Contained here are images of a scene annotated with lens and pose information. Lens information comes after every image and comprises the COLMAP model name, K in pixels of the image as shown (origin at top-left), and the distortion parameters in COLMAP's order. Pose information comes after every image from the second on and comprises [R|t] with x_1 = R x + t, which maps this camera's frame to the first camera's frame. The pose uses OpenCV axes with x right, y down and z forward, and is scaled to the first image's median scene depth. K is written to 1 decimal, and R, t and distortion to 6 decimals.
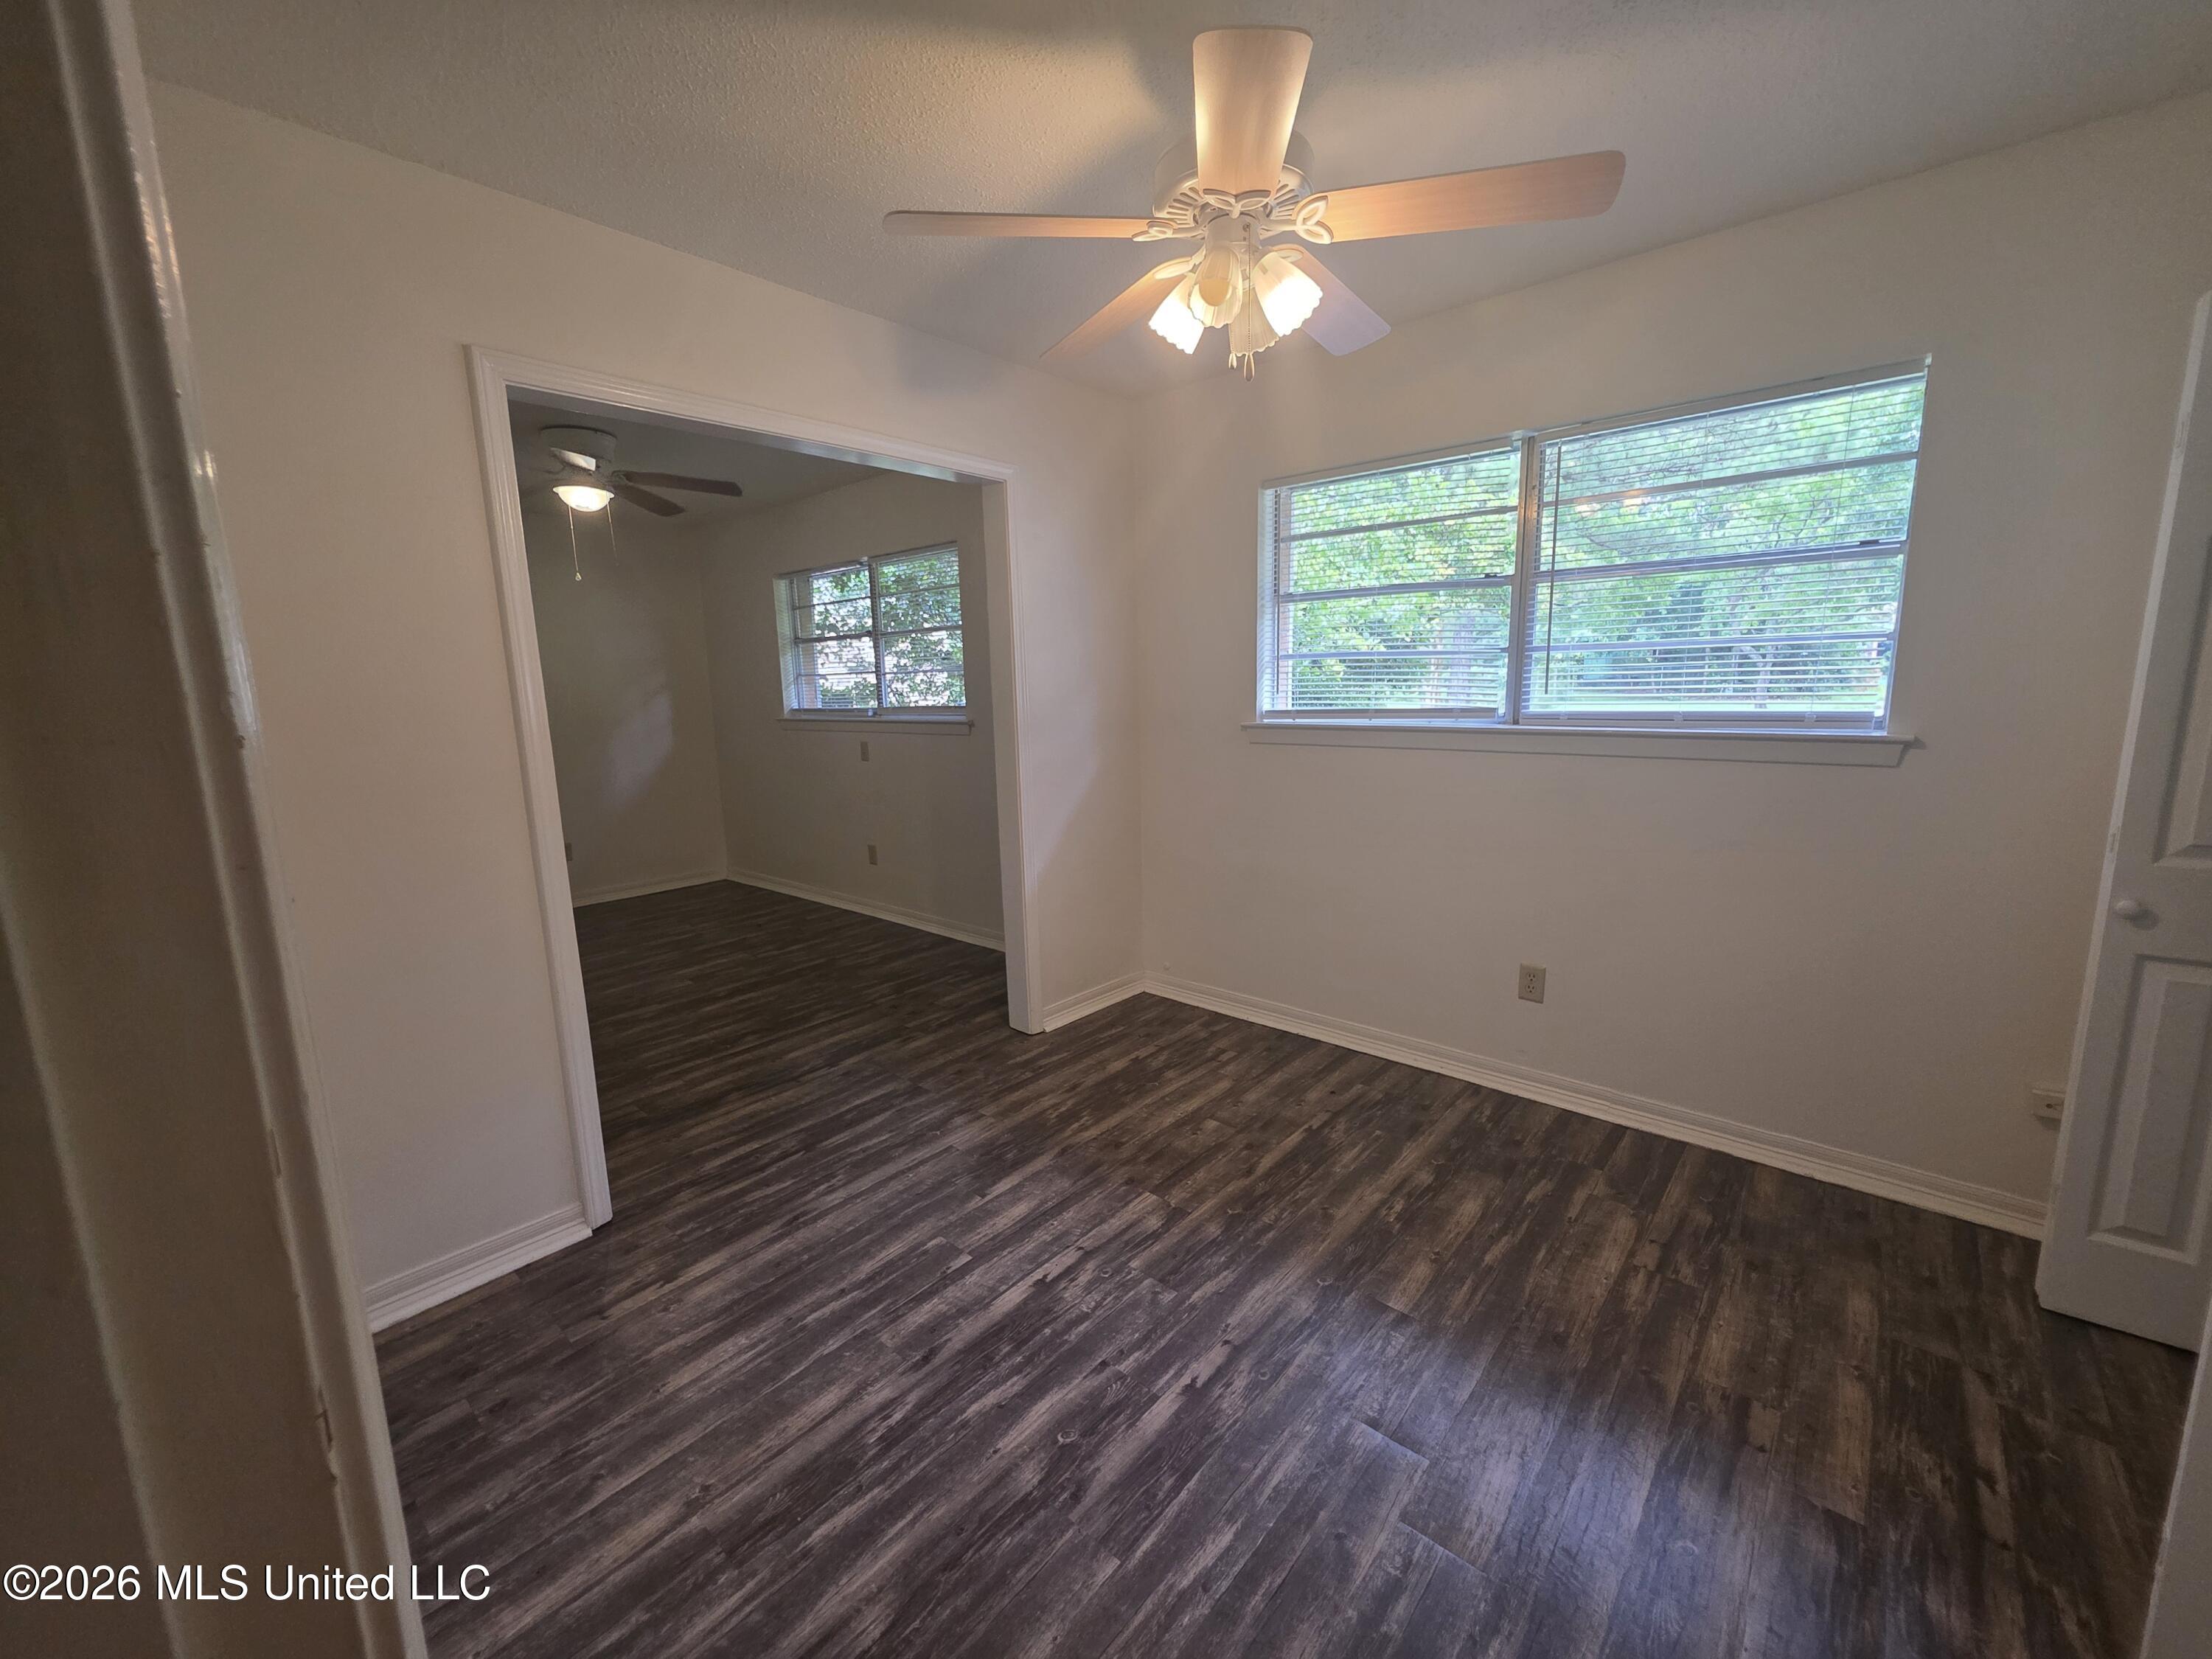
lens RADIAL K [[881.4, 0, 1099.7], [0, 881.4, 825.0], [0, 0, 1]] dist [0.001699, 0.000101]
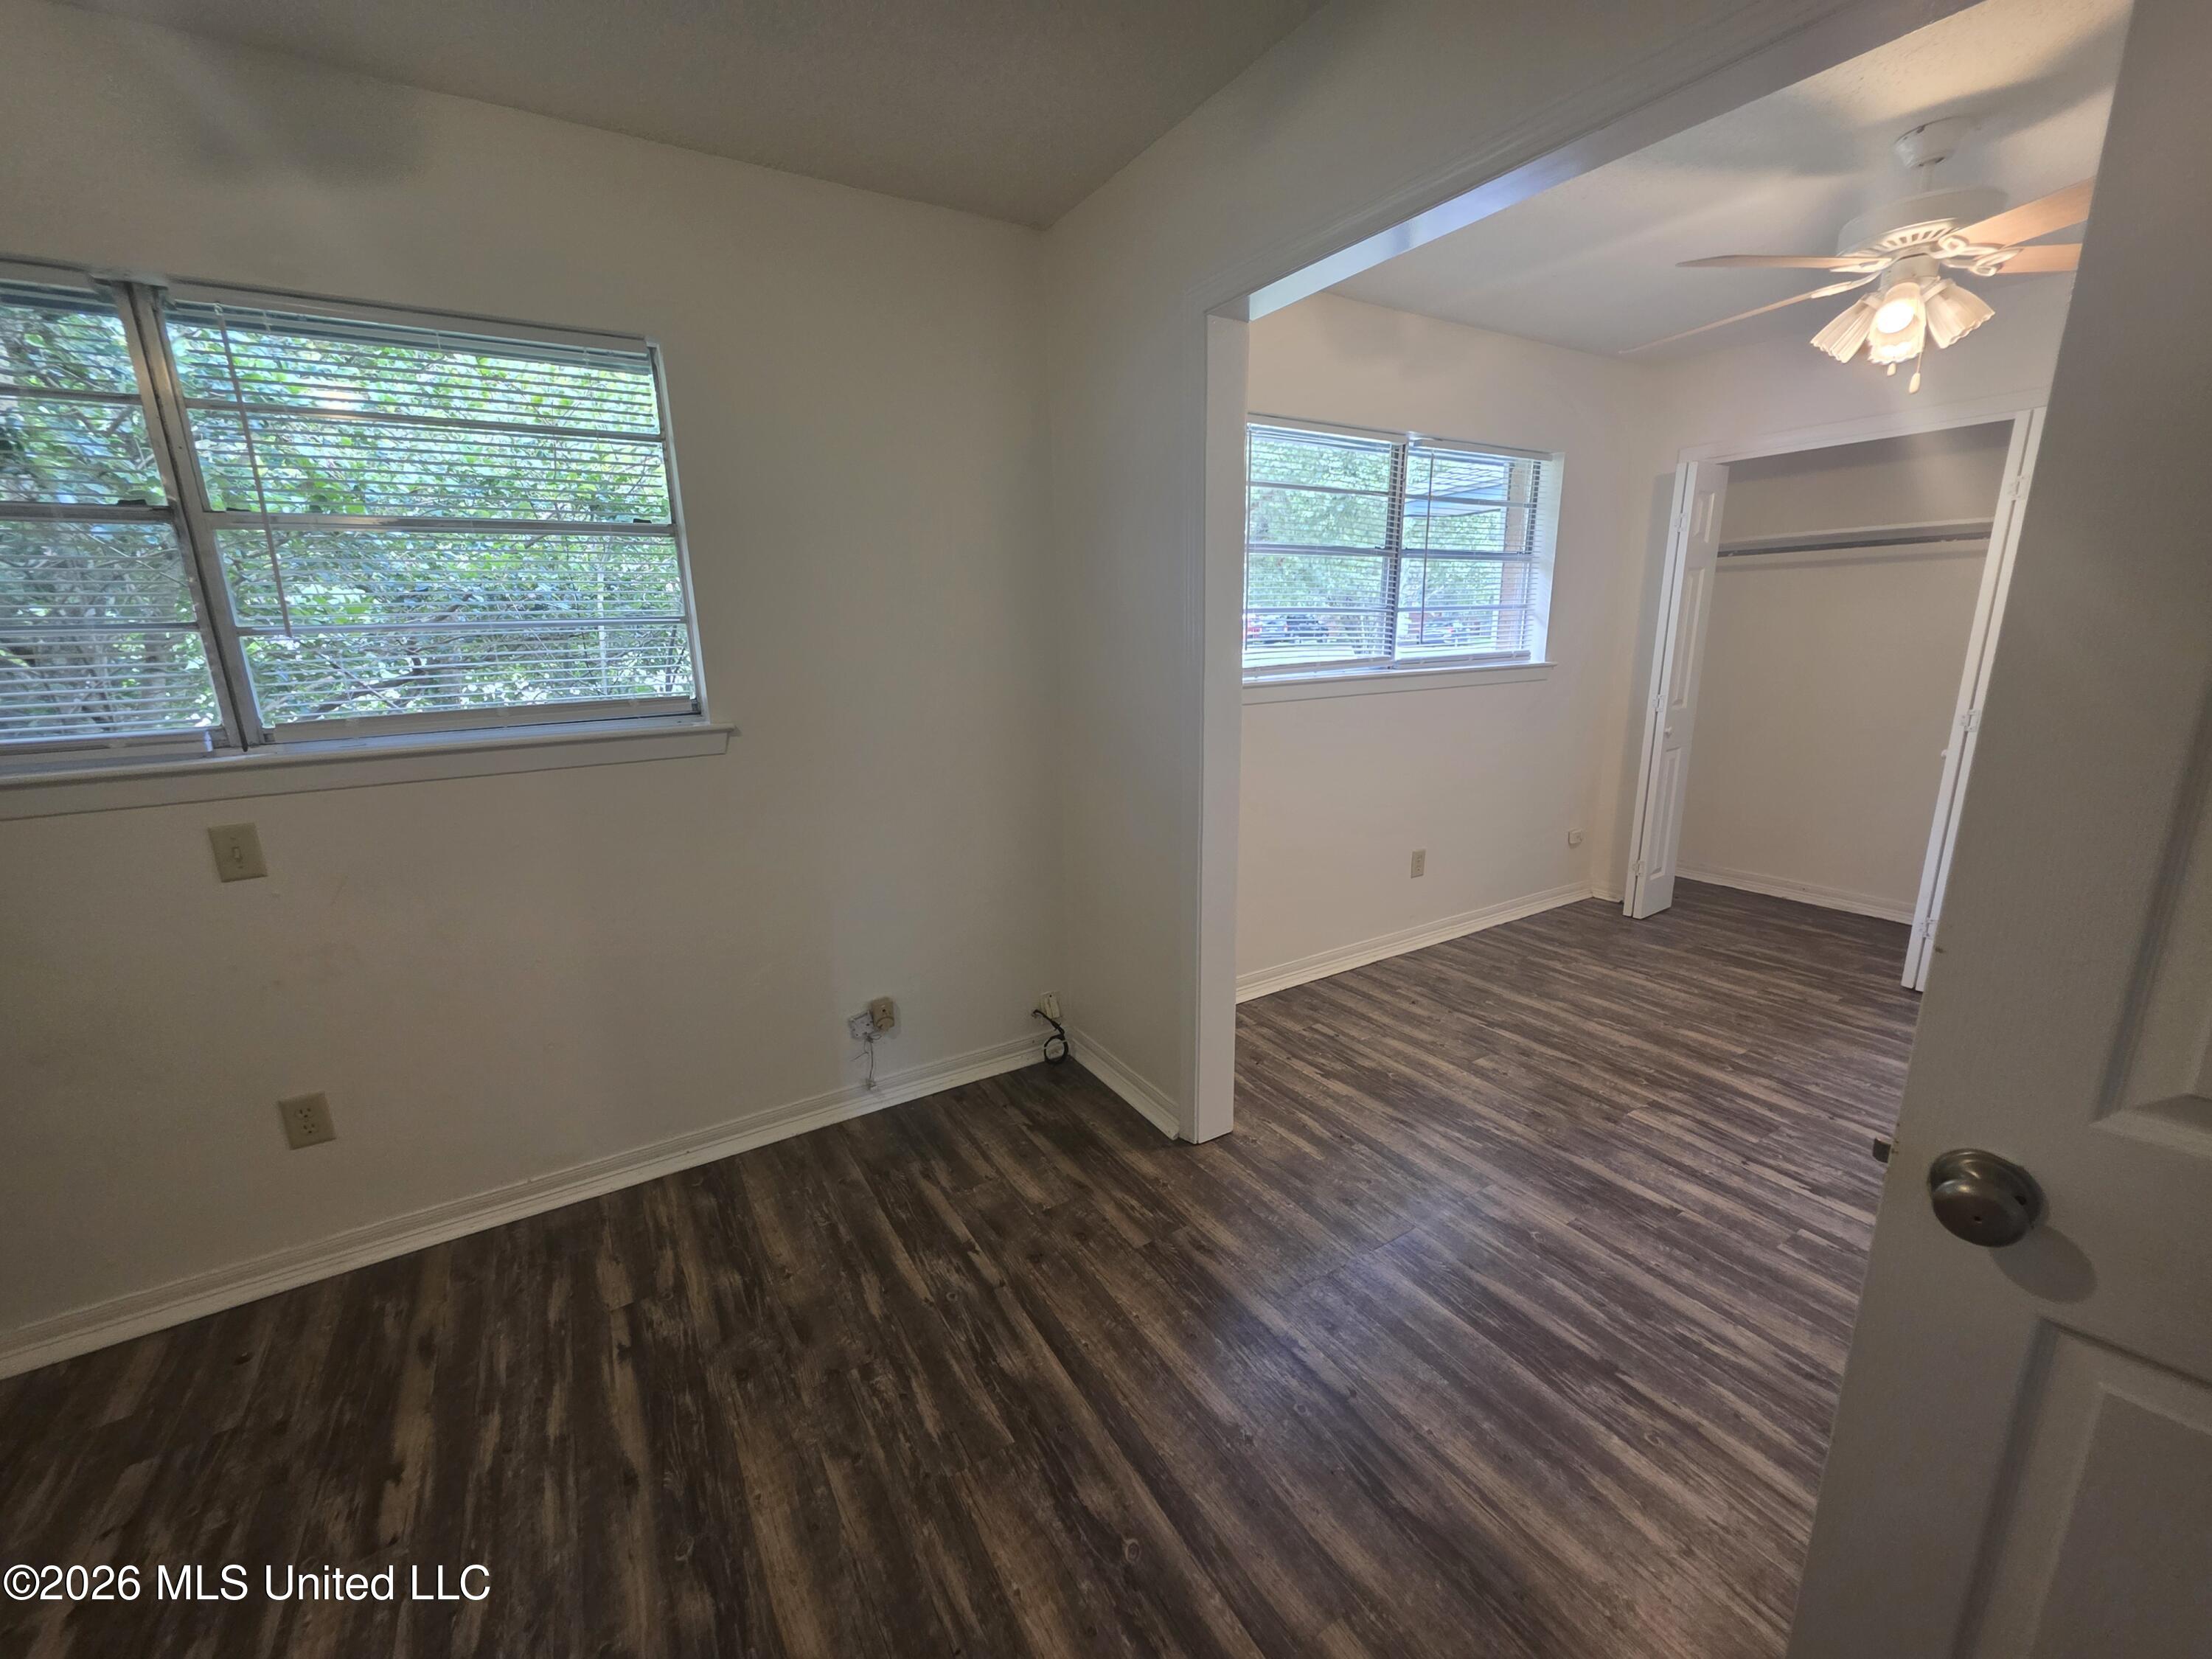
lens RADIAL K [[881.4, 0, 1097.5], [0, 881.4, 831.5], [0, 0, 1]] dist [0.001699, 0.000101]
pose [[0.300014, -0.204416, 0.931775, -0.940102], [0.171672, 0.972393, 0.158052, -0.170816], [-0.938360, 0.112542, 0.326824, 1.077880]]
